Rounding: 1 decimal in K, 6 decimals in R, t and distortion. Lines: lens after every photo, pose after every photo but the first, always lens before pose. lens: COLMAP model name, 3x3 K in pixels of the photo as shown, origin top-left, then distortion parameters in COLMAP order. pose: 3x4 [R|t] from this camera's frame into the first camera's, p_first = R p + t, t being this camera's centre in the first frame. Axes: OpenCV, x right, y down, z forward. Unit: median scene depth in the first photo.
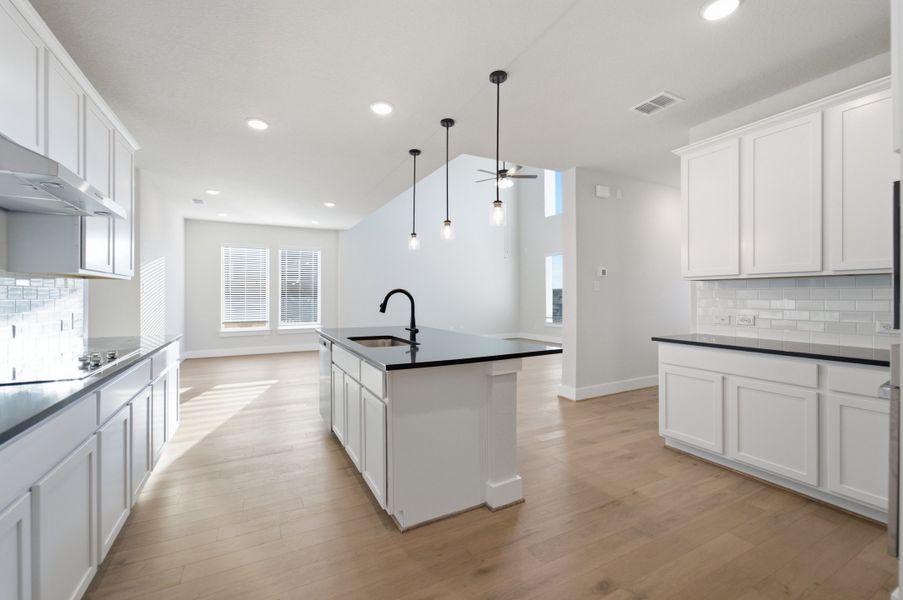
lens RADIAL K [[373.5, 0, 444.8], [0, 373.5, 293.8], [0, 0, 1]] dist [-0.011194, 0.000771]
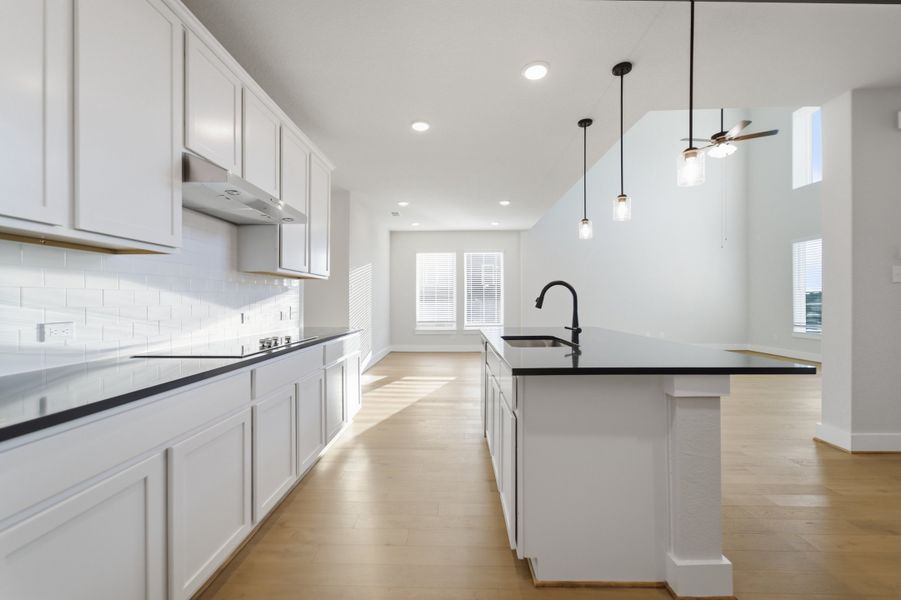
lens RADIAL K [[370.5, 0, 447.7], [0, 370.5, 299.1], [0, 0, 1]] dist [-0.002536, 0.000125]
pose [[0.880774, -0.004051, -0.473520, 0.049538], [0.005352, 0.999985, 0.001399, 0.024685], [0.473507, -0.003767, 0.880782, 0.133269]]
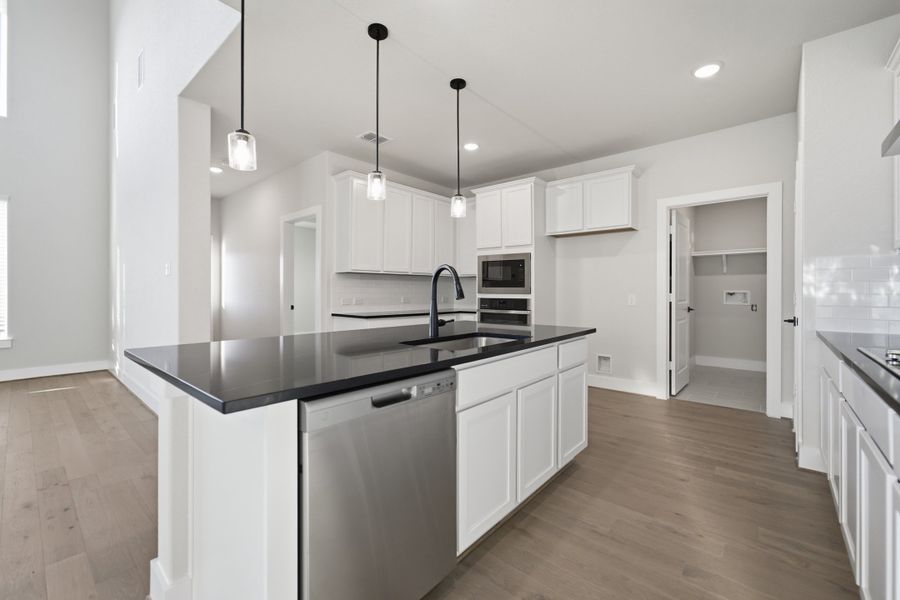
lens RADIAL K [[379.7, 0, 454.3], [0, 379.7, 292.7], [0, 0, 1]] dist [0.001431, 0.000168]
pose [[-0.378093, -0.002738, 0.925764, -0.710007], [-0.005883, 0.999983, 0.000555, 0.032315], [-0.925749, -0.005236, -0.378103, 1.137433]]
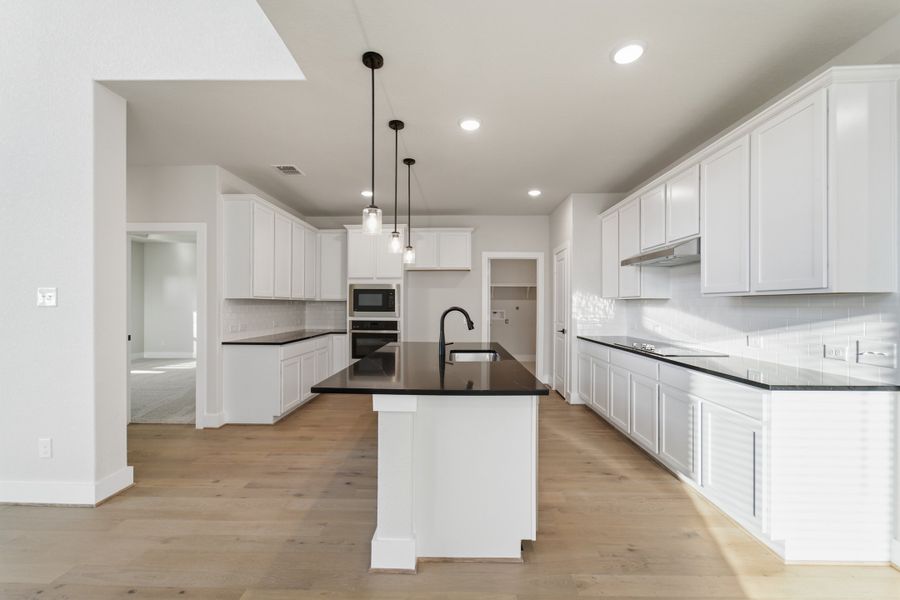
lens RADIAL K [[367.0, 0, 444.6], [0, 367.0, 307.1], [0, 0, 1]] dist [-0.001053, 0.000016]
pose [[-0.875901, -0.004865, 0.482467, -0.538183], [-0.004571, 0.999988, 0.001787, -0.011973], [-0.482470, -0.000640, -0.875912, 1.730246]]
